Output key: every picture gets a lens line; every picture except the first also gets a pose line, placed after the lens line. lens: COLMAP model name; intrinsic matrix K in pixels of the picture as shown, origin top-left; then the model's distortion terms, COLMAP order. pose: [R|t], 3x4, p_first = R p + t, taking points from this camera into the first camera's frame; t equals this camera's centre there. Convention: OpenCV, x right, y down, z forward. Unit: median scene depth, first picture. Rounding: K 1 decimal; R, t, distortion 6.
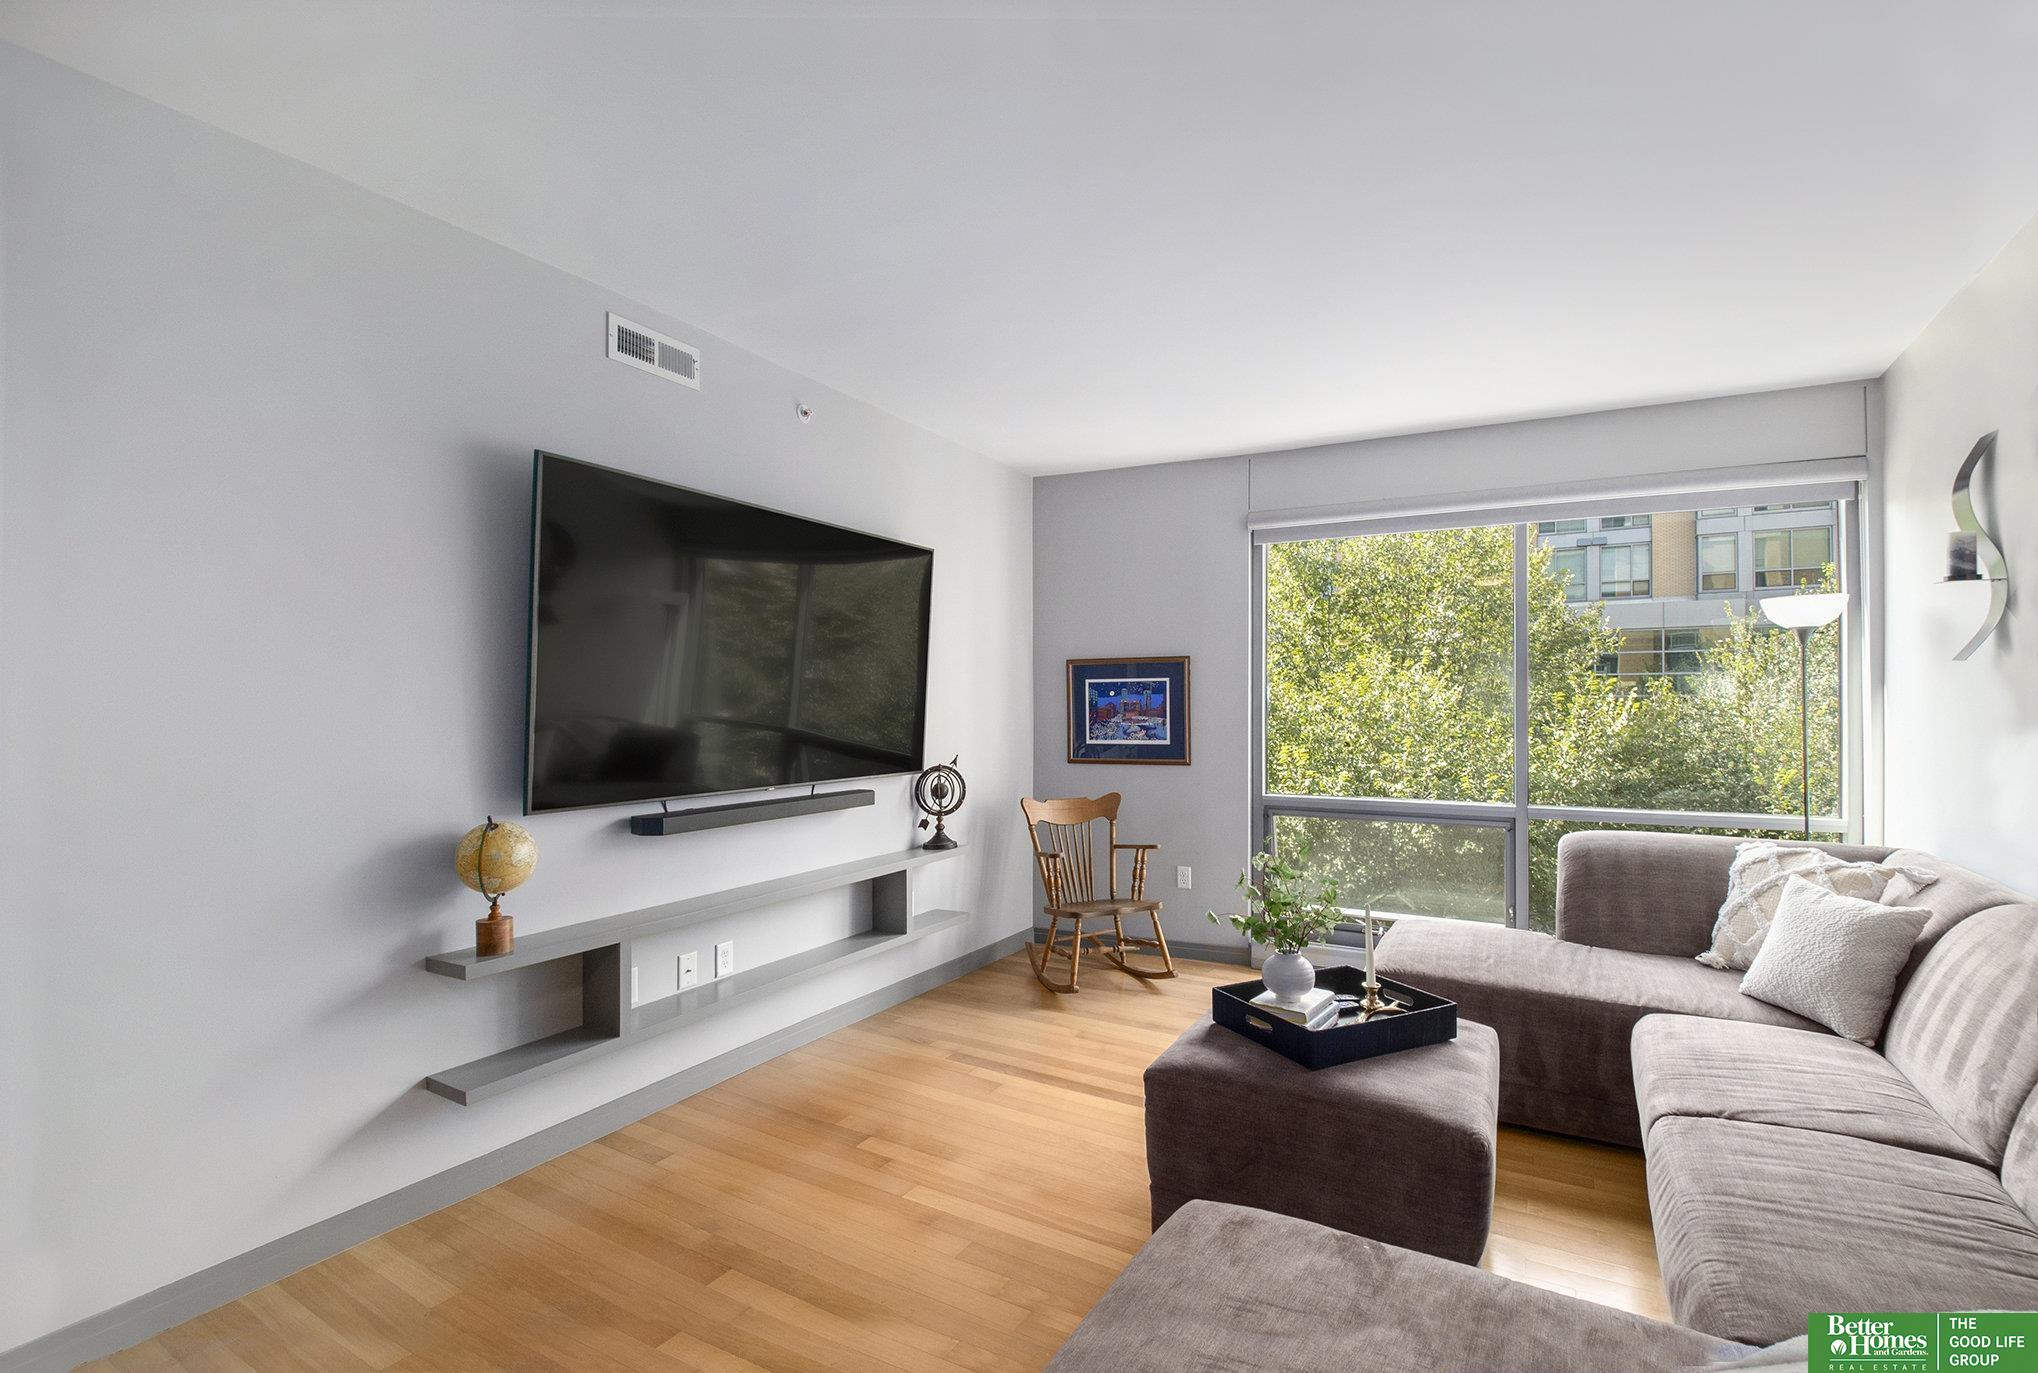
lens RADIAL K [[877.2, 0, 1068.6], [0, 877.2, 718.6], [0, 0, 1]] dist [0.001255, -0.018545]
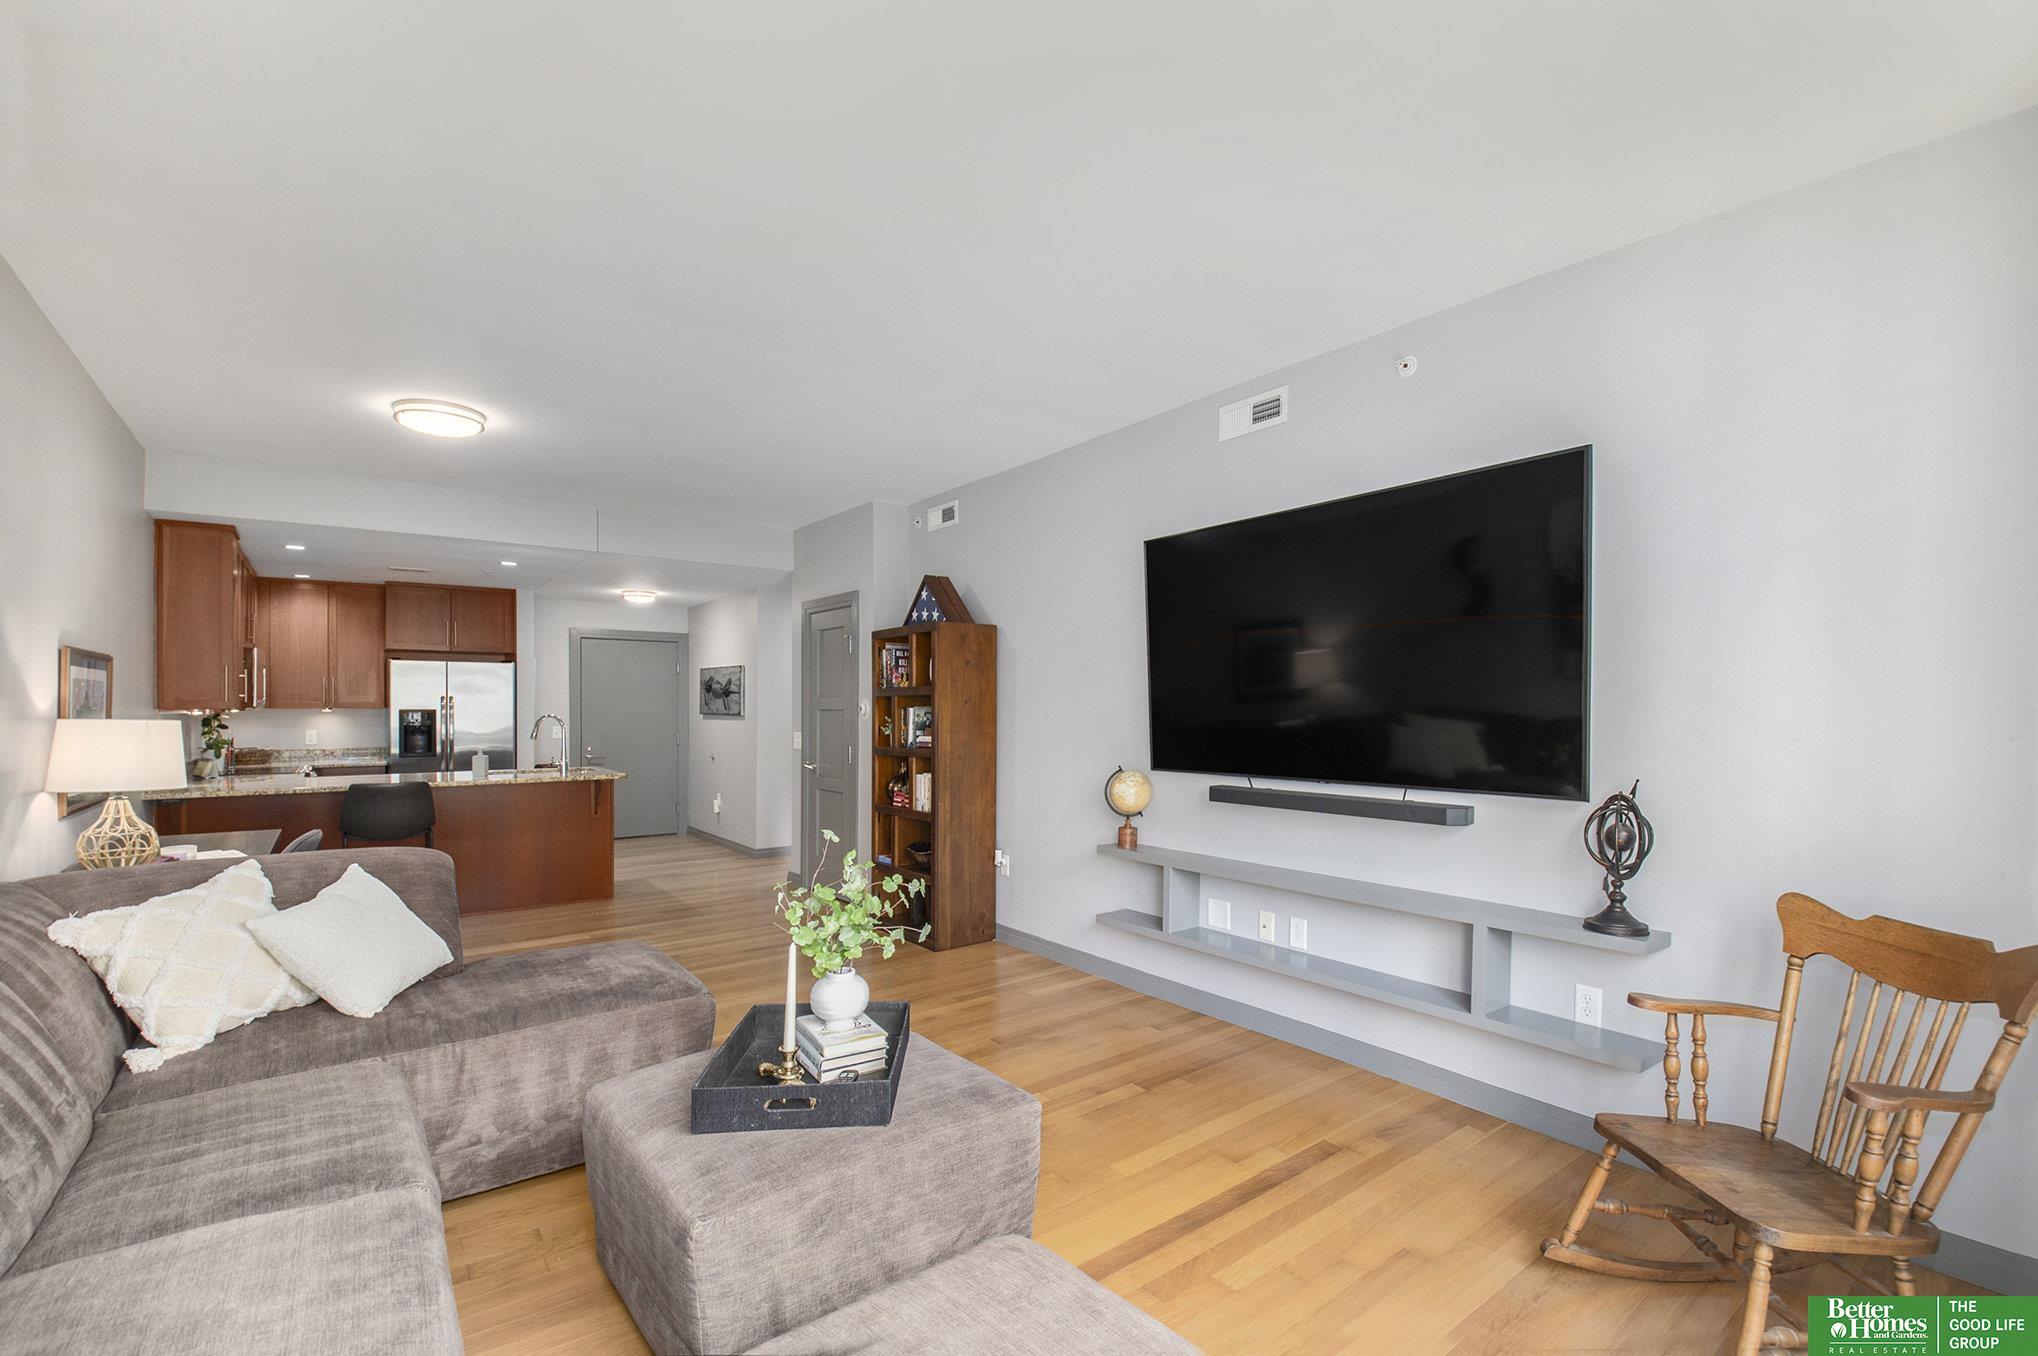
lens RADIAL K [[910.6, 0, 1020.5], [0, 910.6, 716.9], [0, 0, 1]] dist [0.030089, -0.029478]
pose [[-0.407361, 0.010531, -0.913207, 0.589614], [-0.009515, 0.999830, 0.015774, -0.003688], [0.913218, 0.015115, -0.407191, 0.879841]]
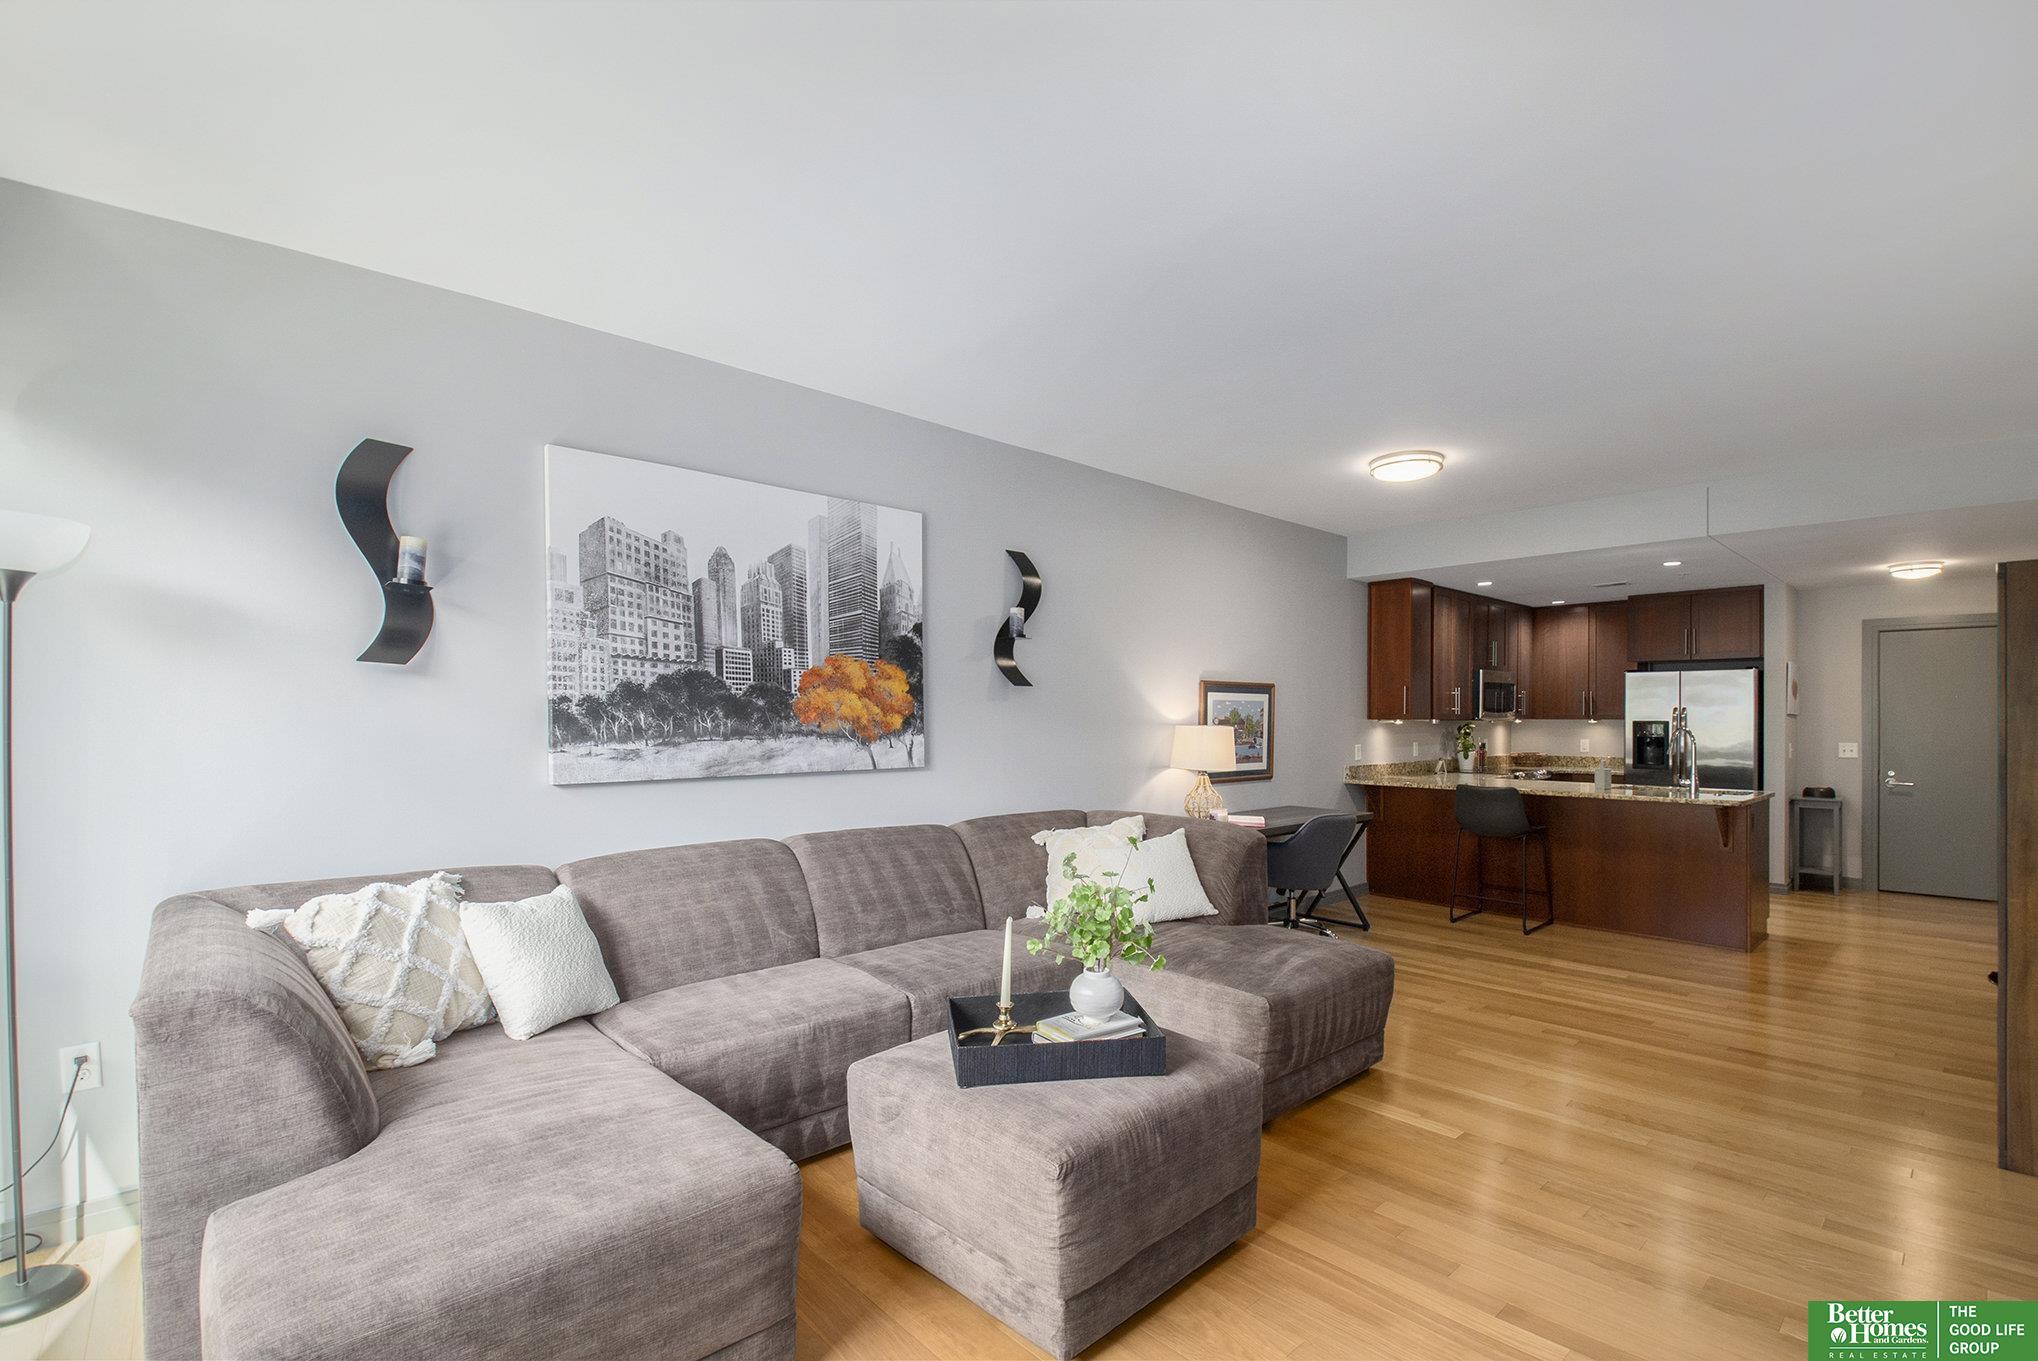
lens RADIAL K [[891.9, 0, 1054.7], [0, 891.9, 715.7], [0, 0, 1]] dist [0.054985, -0.059768]
pose [[-0.954216, 0.002261, 0.299110, 0.001225], [0.004435, 0.999968, 0.006588, -0.006016], [-0.299086, 0.007613, -0.954196, 1.103518]]
